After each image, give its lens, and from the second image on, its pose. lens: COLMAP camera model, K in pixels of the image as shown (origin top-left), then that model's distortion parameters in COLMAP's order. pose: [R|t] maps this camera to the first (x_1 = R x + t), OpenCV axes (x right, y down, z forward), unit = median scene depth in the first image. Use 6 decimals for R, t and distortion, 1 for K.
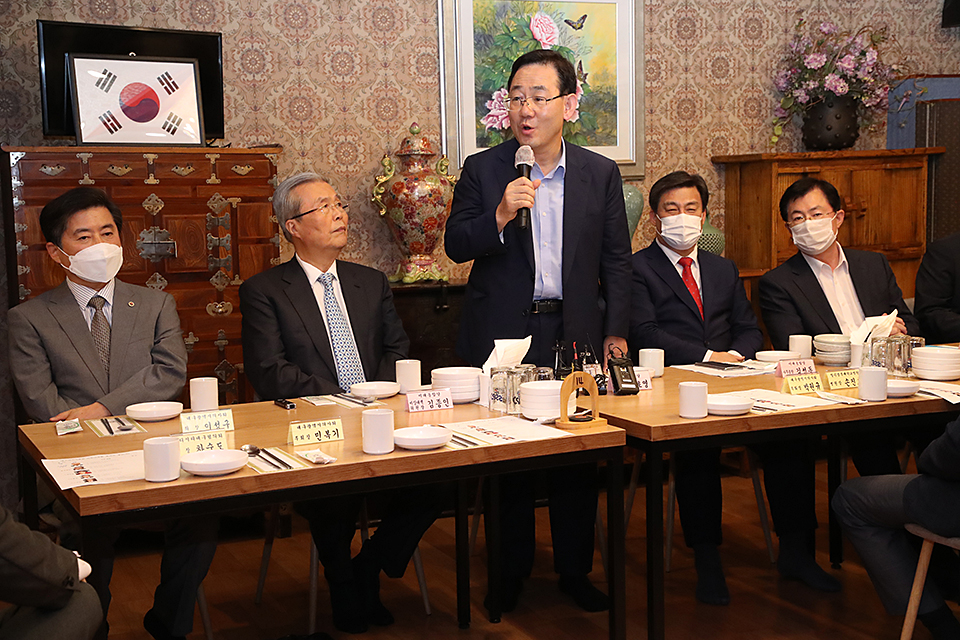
lens RADIAL K [[1376.6, 0, 480.0], [0, 1376.6, 320.0], [0, 0, 1]] dist [0.101472, 0.031926]
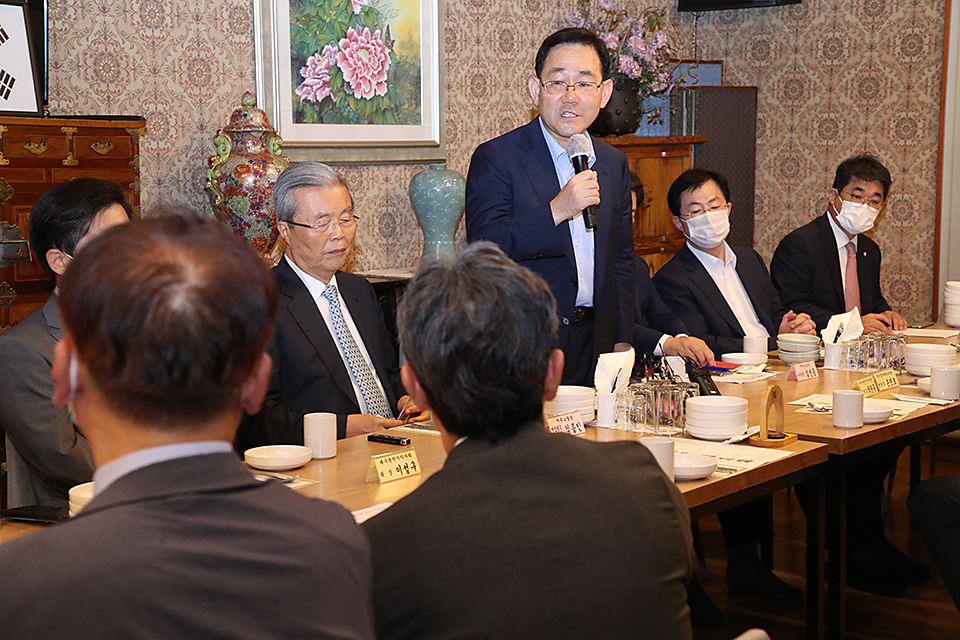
lens RADIAL K [[1647.2, 0, 480.0], [0, 1647.2, 320.0], [0, 0, 1]] dist [0.174472, -0.043937]
pose [[0.871173, -0.031947, 0.489936, -0.411055], [0.027242, 0.999489, 0.016733, -0.019873], [-0.490220, -0.001231, 0.871598, 0.071039]]
